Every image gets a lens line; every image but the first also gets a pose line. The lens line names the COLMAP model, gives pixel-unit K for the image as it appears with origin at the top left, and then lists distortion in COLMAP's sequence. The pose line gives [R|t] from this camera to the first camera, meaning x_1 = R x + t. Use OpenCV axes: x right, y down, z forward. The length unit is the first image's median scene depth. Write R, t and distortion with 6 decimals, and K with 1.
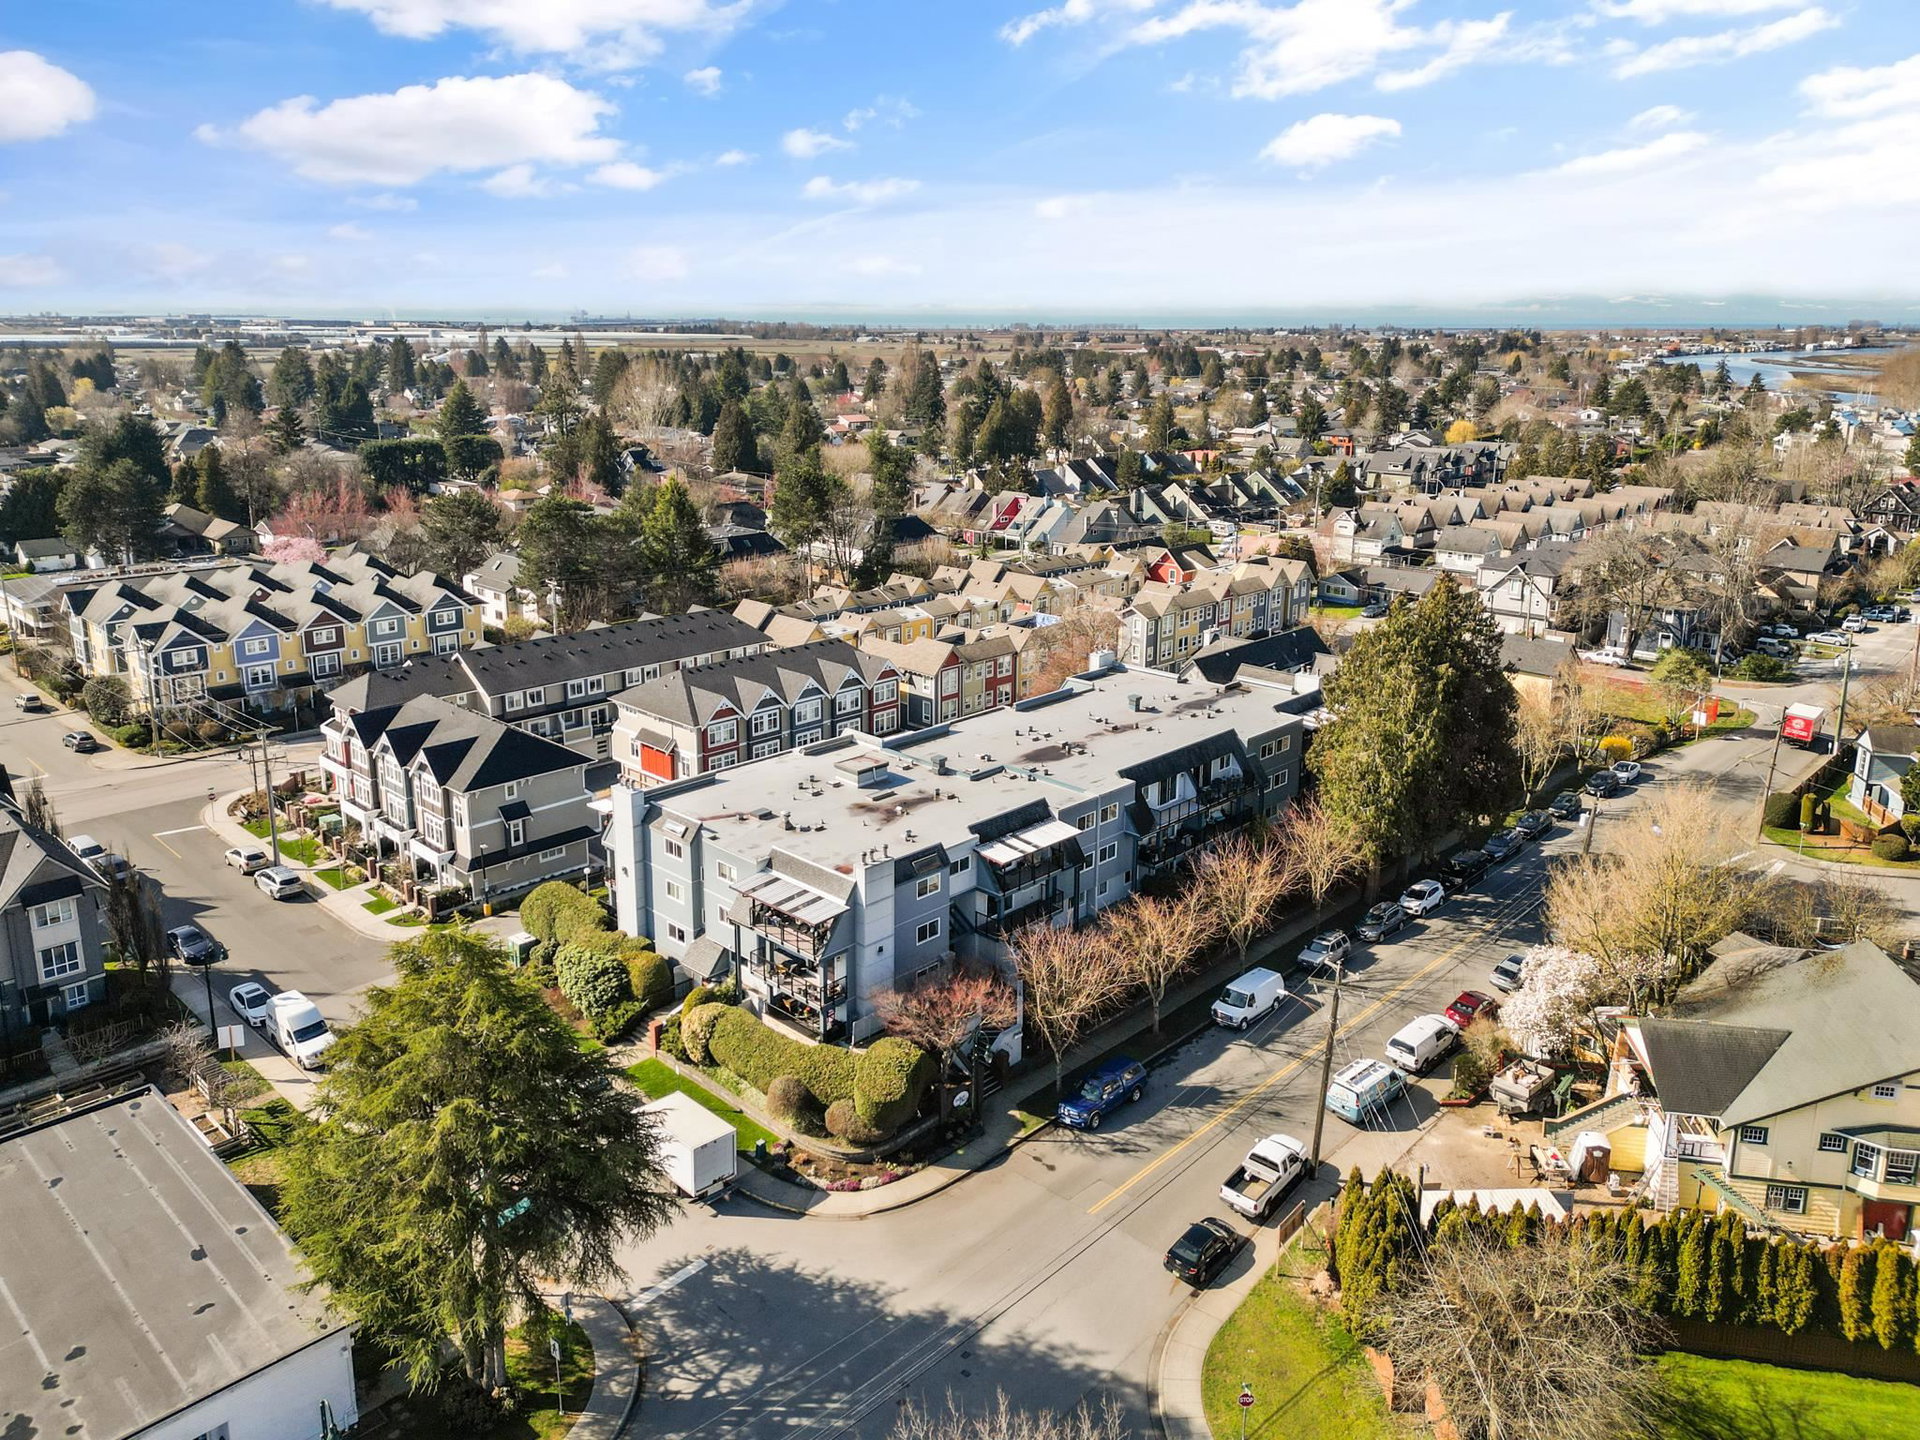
lens RADIAL K [[1356.1, 0, 952.5], [0, 1356.1, 732.2], [0, 0, 1]] dist [0.046504, -0.036204]
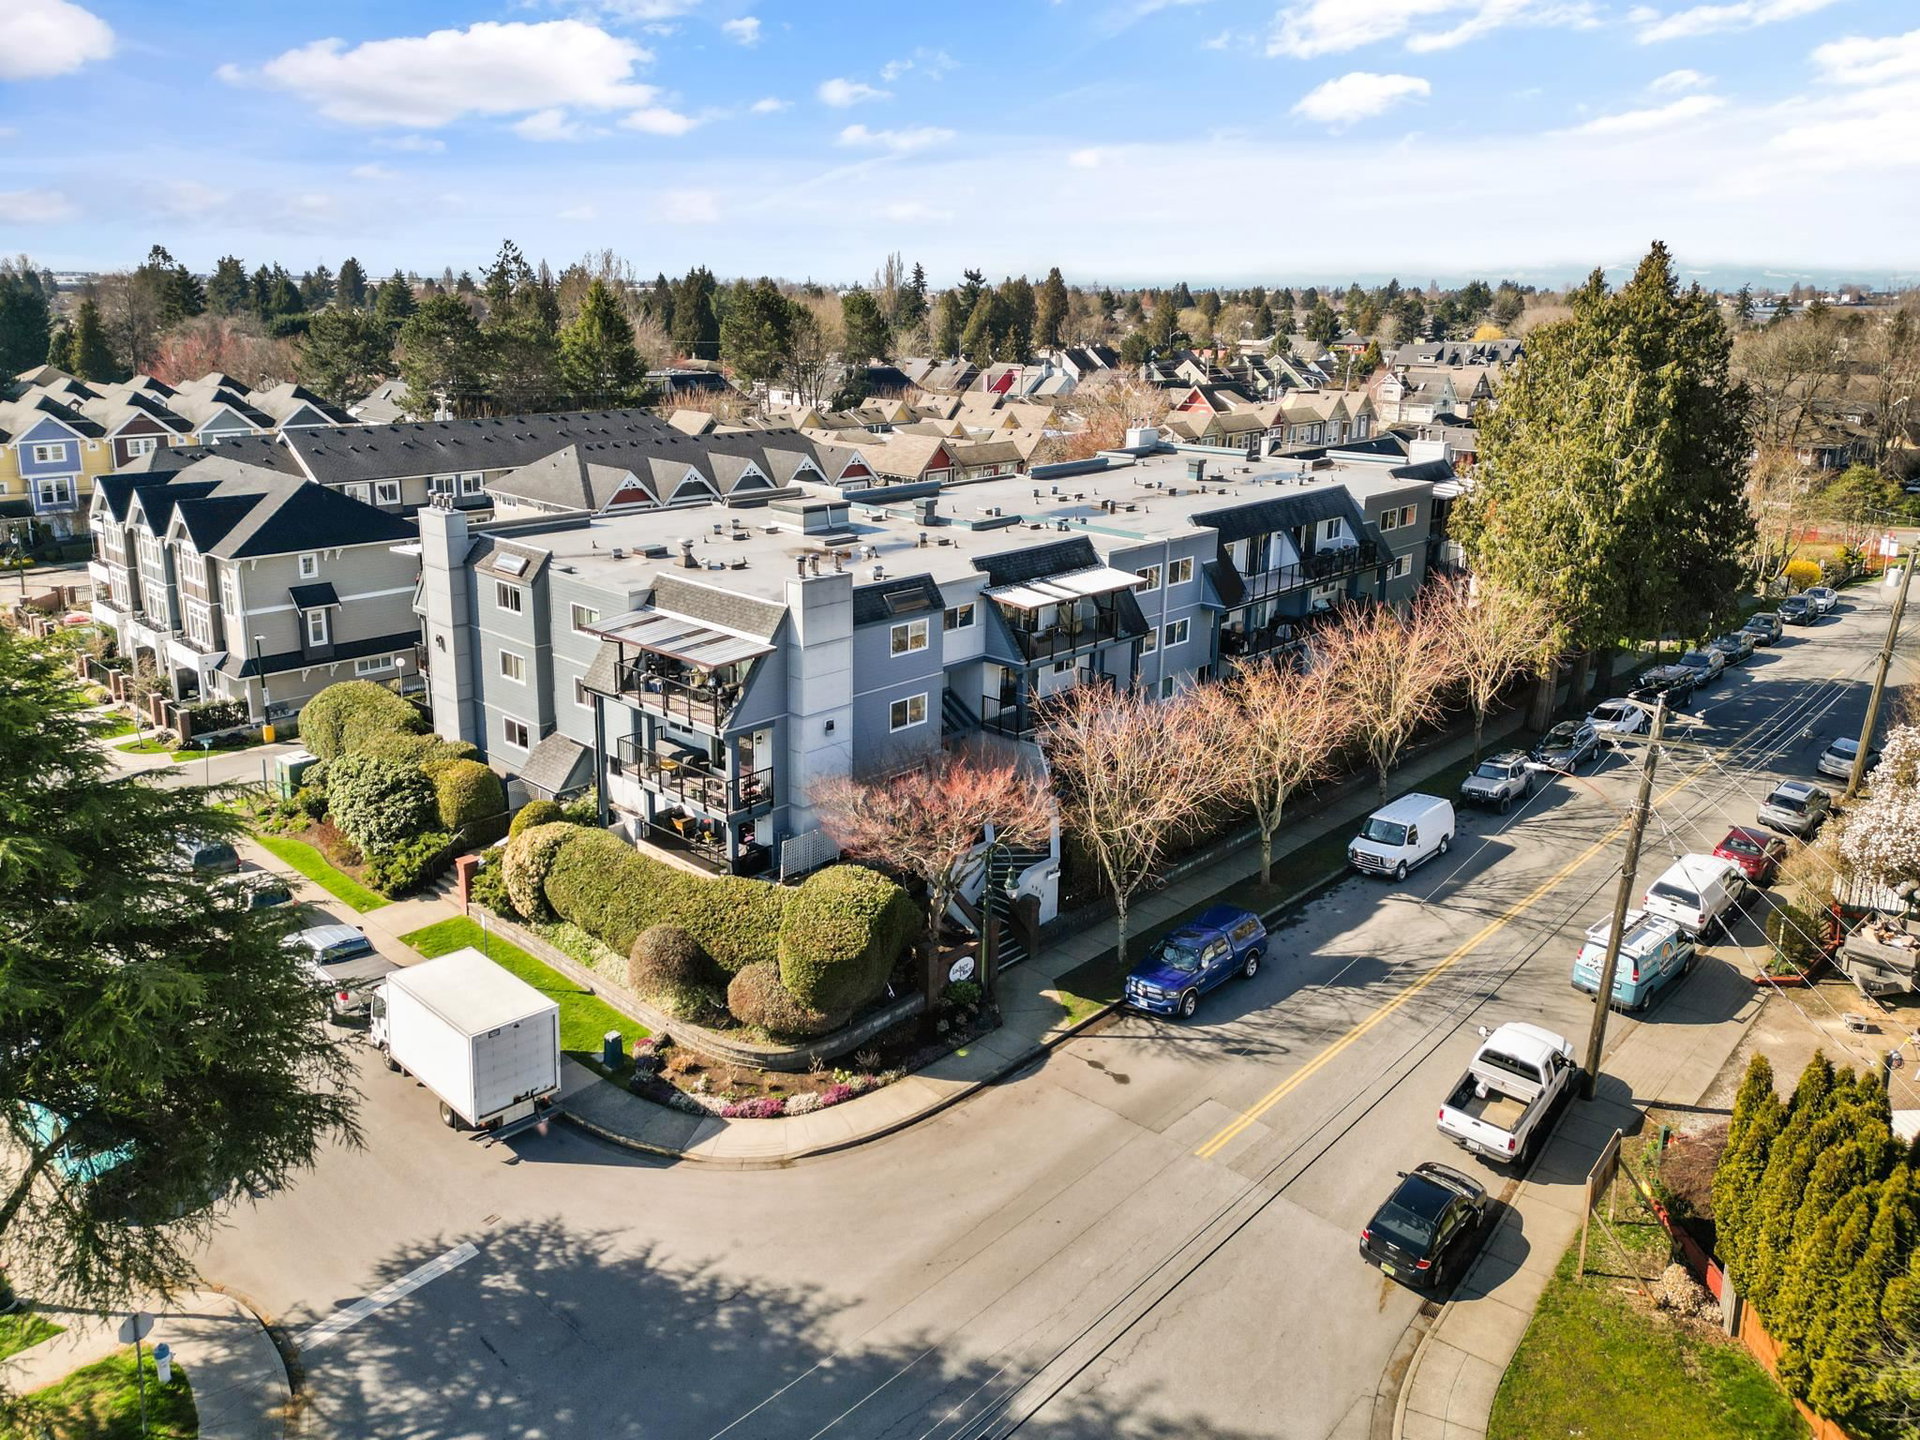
lens RADIAL K [[1356.1, 0, 958.0], [0, 1356.1, 703.7], [0, 0, 1]] dist [0.046504, -0.036204]
pose [[0.999802, 0.006012, 0.018960, -0.006678], [-0.005974, 0.999980, -0.002077, 0.137784], [-0.018973, 0.001964, 0.999818, 0.362031]]
